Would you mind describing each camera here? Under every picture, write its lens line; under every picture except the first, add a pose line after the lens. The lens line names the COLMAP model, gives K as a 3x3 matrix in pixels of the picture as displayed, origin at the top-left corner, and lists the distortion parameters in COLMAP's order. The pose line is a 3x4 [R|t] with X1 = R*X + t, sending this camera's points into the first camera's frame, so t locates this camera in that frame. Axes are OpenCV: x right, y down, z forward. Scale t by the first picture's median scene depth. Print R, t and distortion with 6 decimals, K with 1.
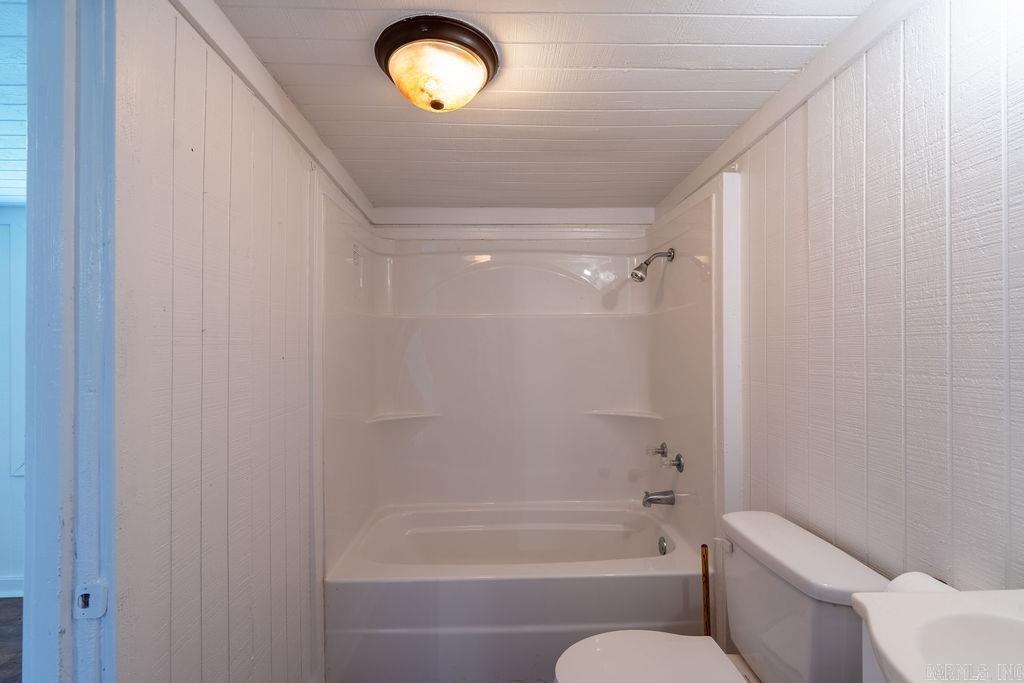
lens RADIAL K [[458.3, 0, 512.0], [0, 458.3, 341.5], [0, 0, 1]] dist [-0.002532, 0.000884]
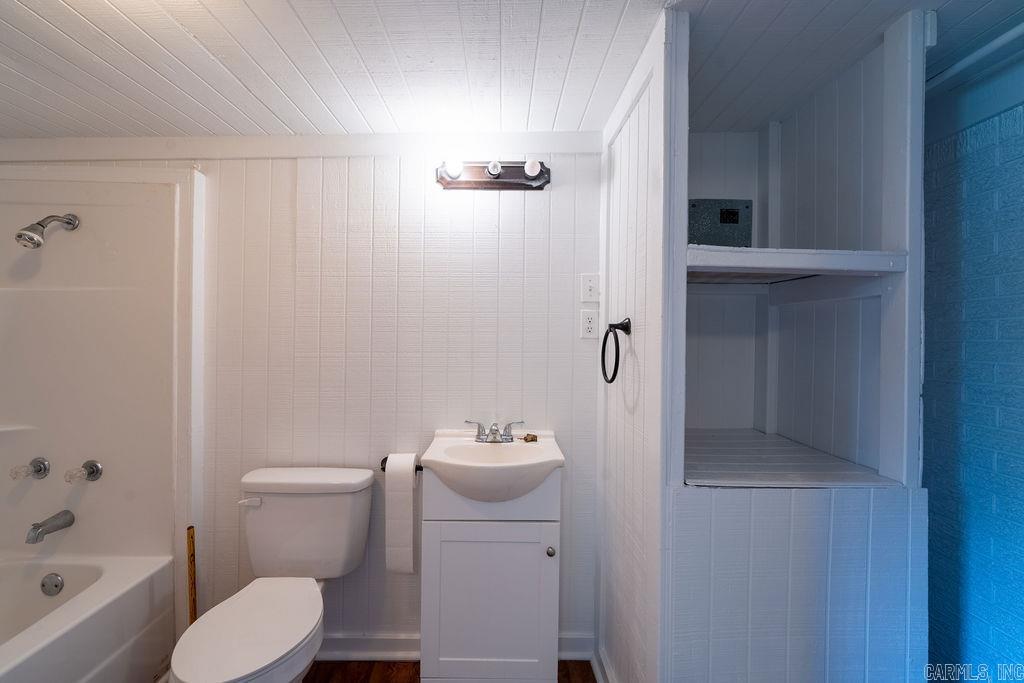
lens RADIAL K [[466.1, 0, 512.0], [0, 466.1, 341.5], [0, 0, 1]] dist [-0.003128, 0.000808]
pose [[-0.033198, -0.006413, 0.999428, -0.636586], [-0.017336, 0.999833, 0.005840, 0.007087], [-0.999298, -0.017132, -0.033303, 0.302837]]
